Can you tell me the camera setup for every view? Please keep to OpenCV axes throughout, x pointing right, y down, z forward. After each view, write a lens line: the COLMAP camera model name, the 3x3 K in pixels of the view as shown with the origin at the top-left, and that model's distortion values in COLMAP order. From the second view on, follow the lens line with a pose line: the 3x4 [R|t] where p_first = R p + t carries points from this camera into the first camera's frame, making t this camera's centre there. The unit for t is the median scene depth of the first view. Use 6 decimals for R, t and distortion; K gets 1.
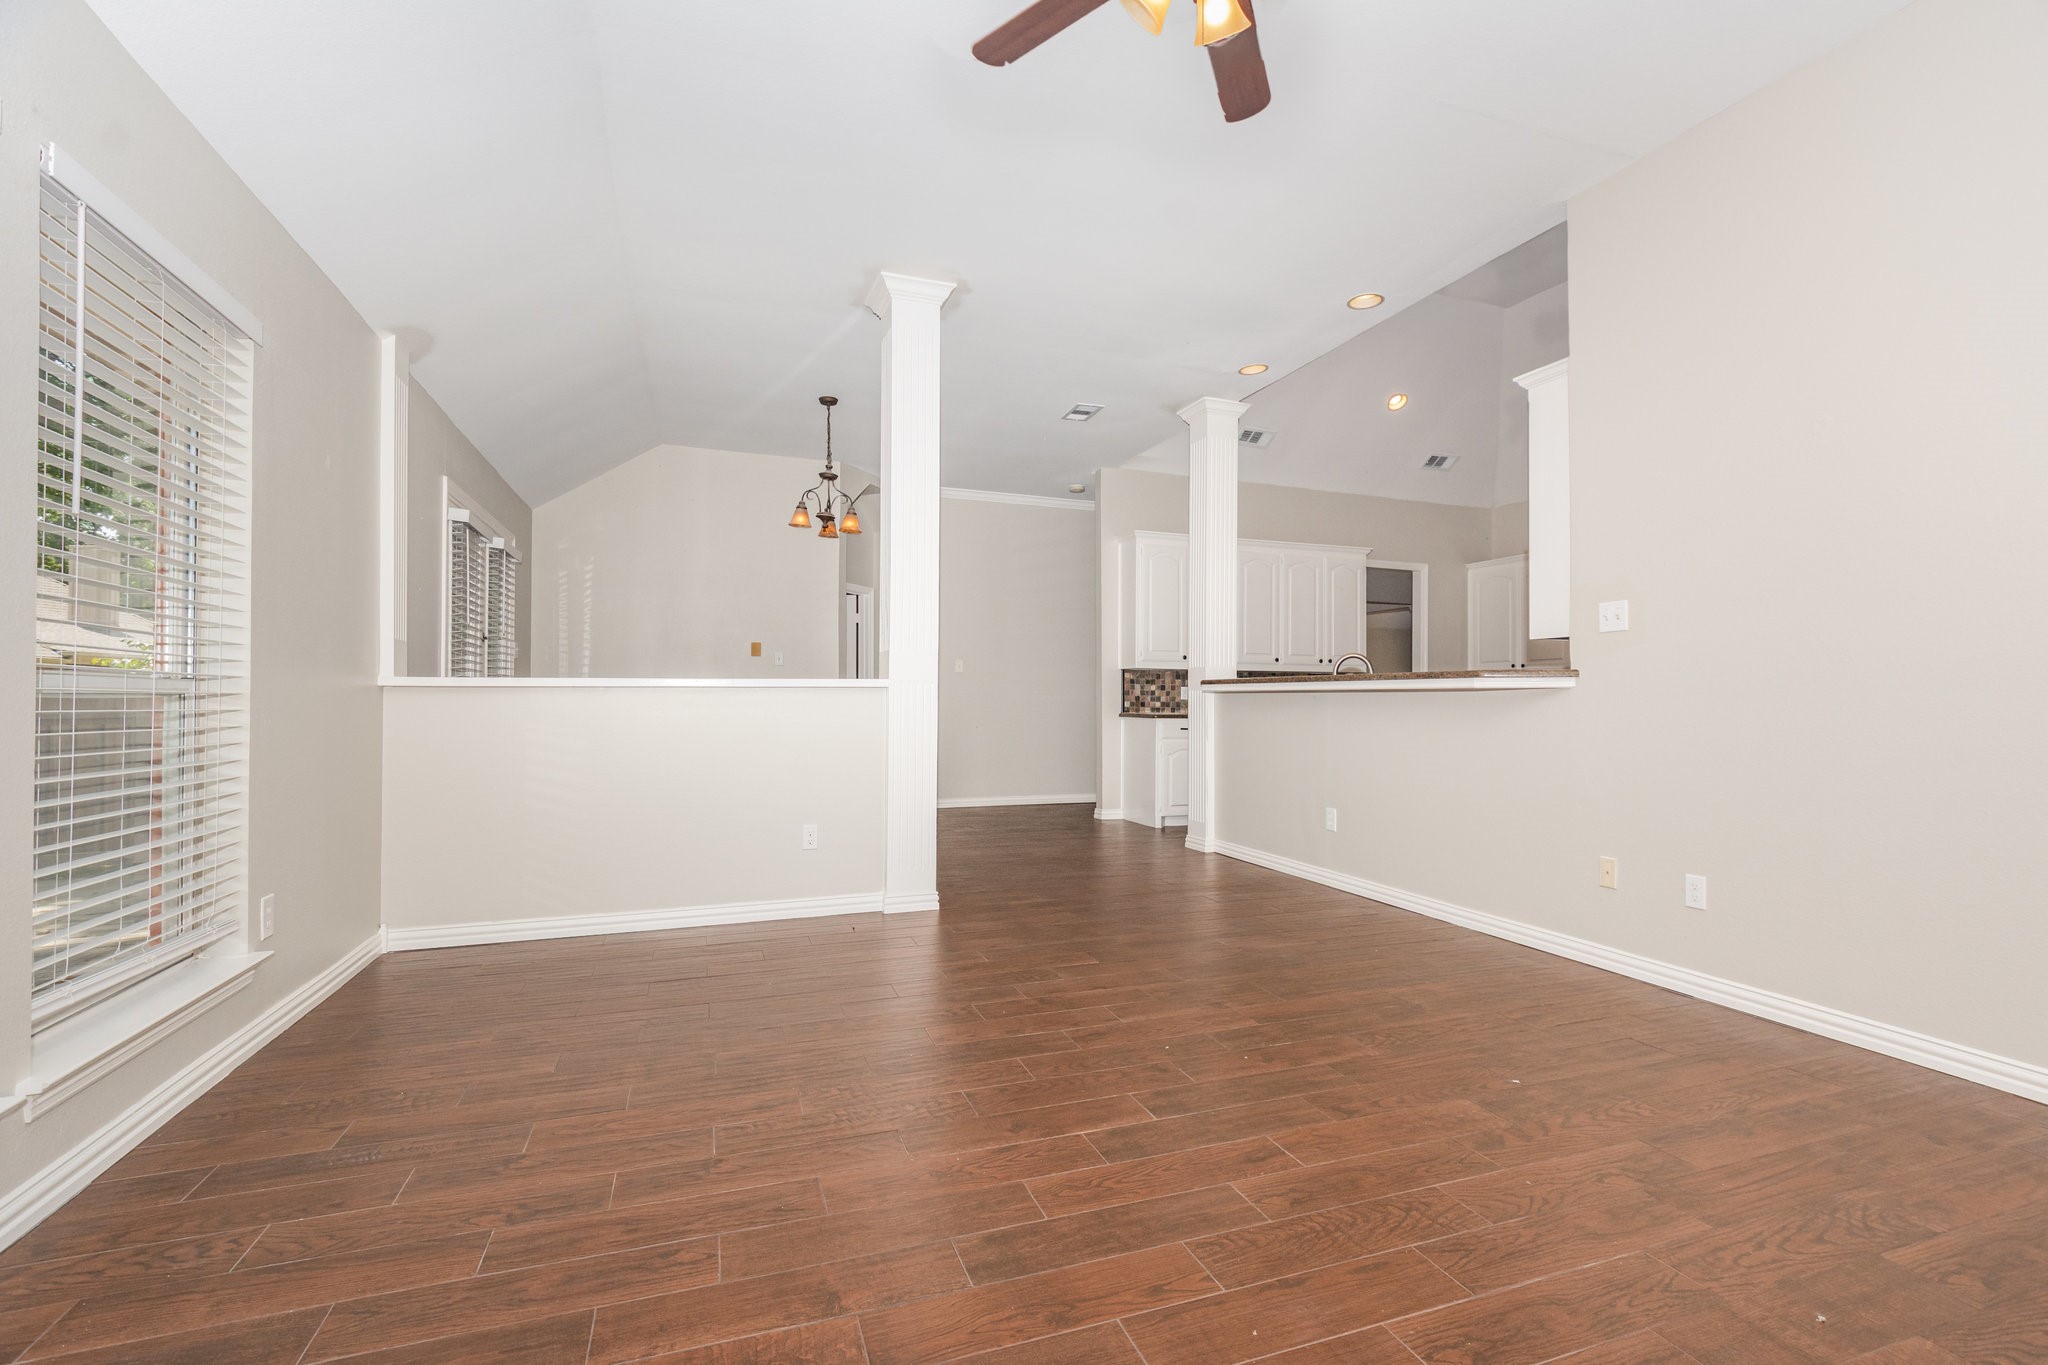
lens RADIAL K [[912.5, 0, 1024.4], [0, 912.5, 688.0], [0, 0, 1]] dist [0.000664, -0.000060]
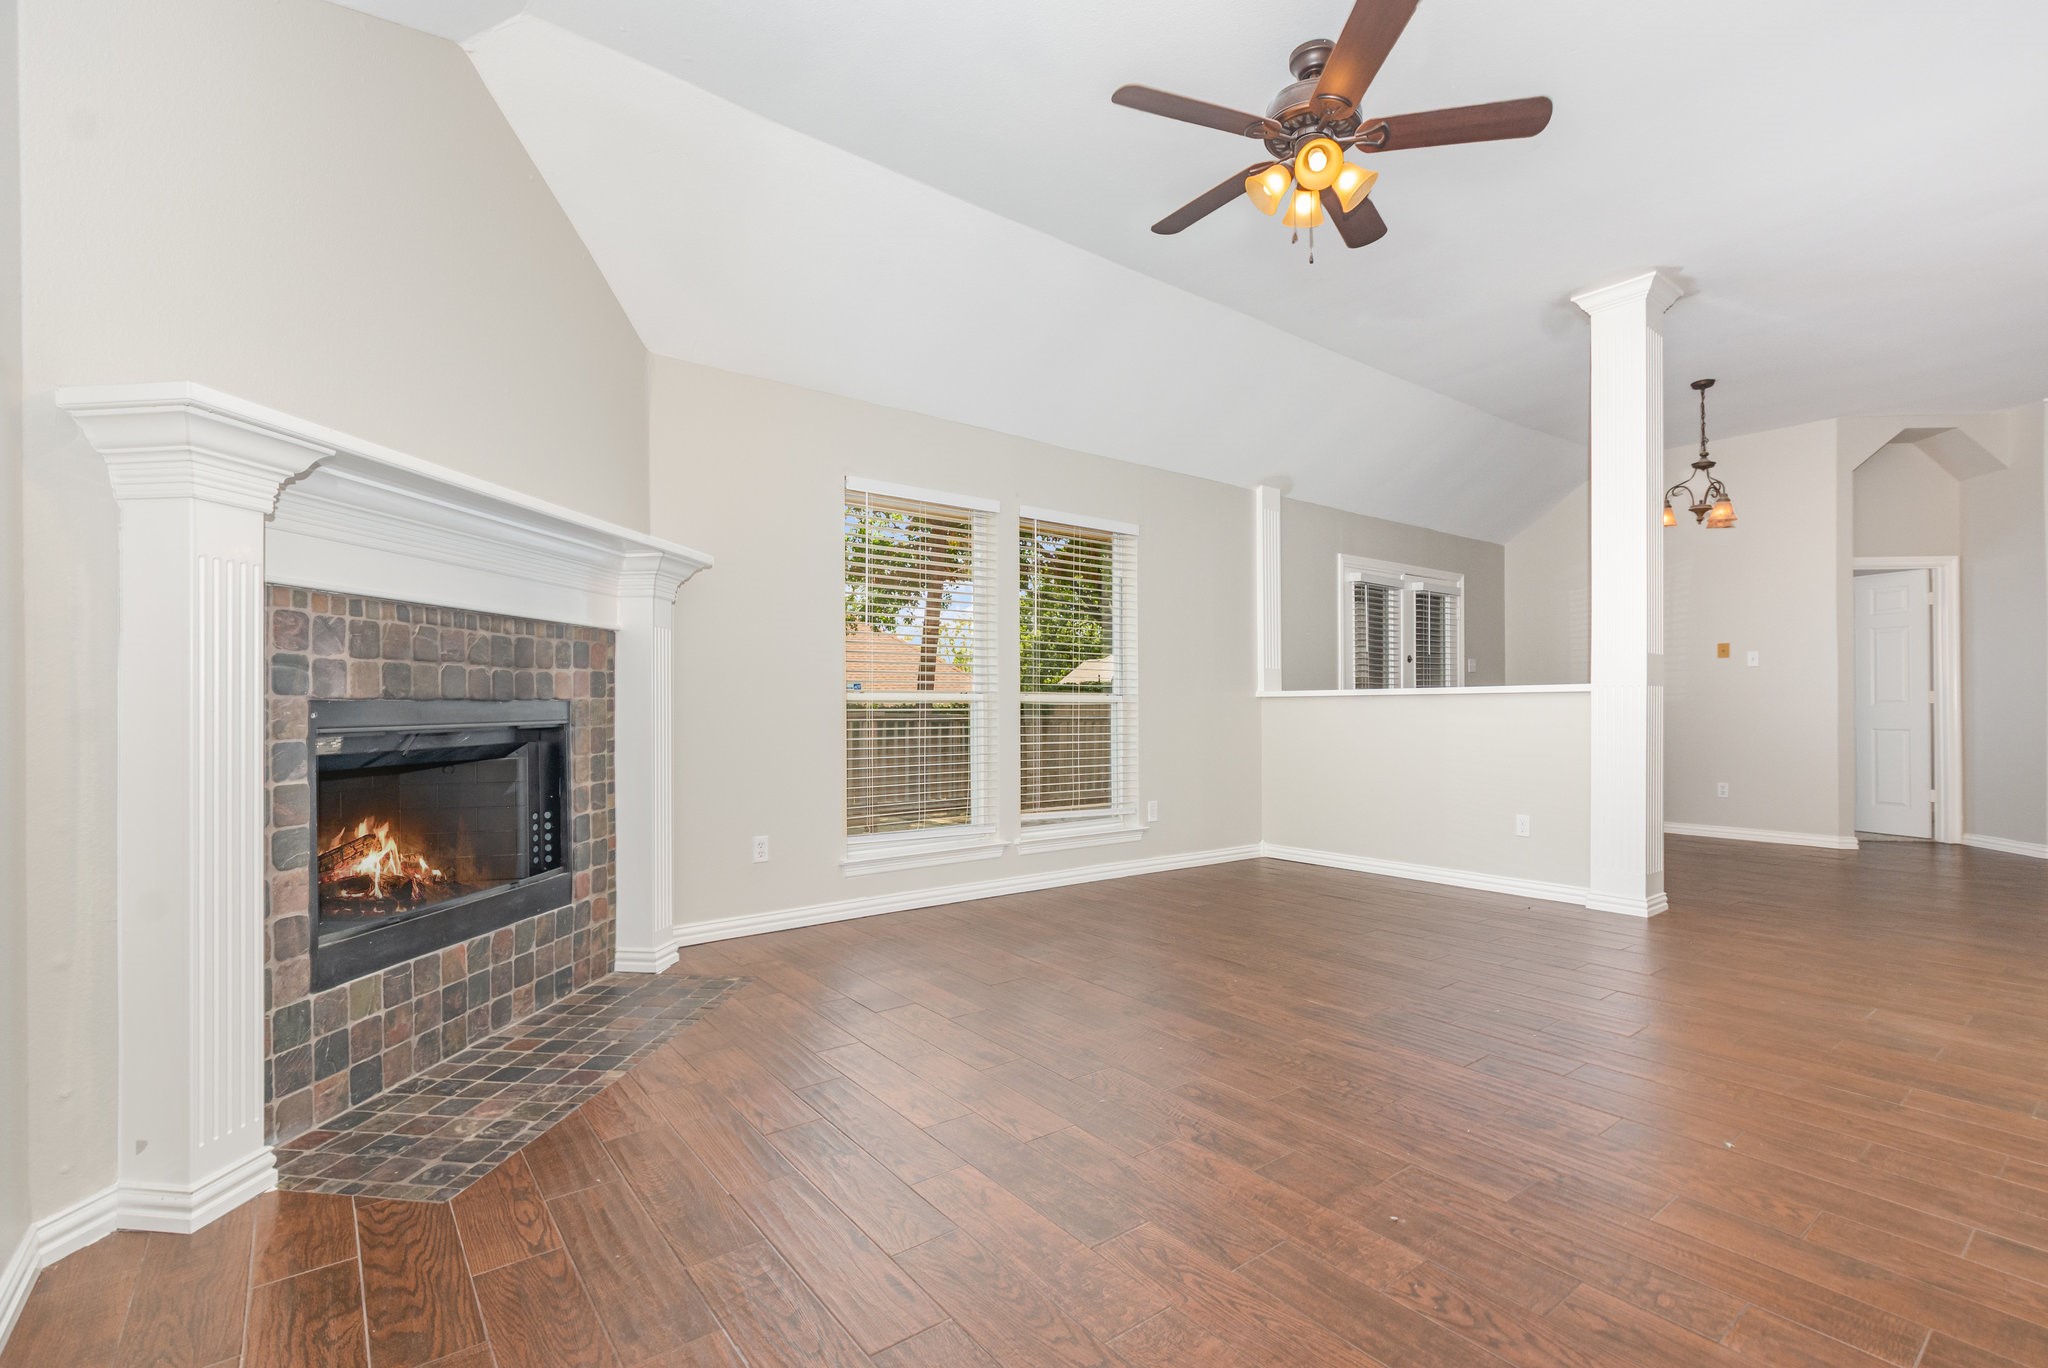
lens RADIAL K [[912.5, 0, 1021.2], [0, 912.5, 697.8], [0, 0, 1]] dist [0.000664, -0.000060]
pose [[0.307086, -0.011146, -0.951616, 0.640802], [0.014243, 0.999873, -0.007115, 0.005095], [0.951575, -0.011369, 0.307206, 0.061849]]
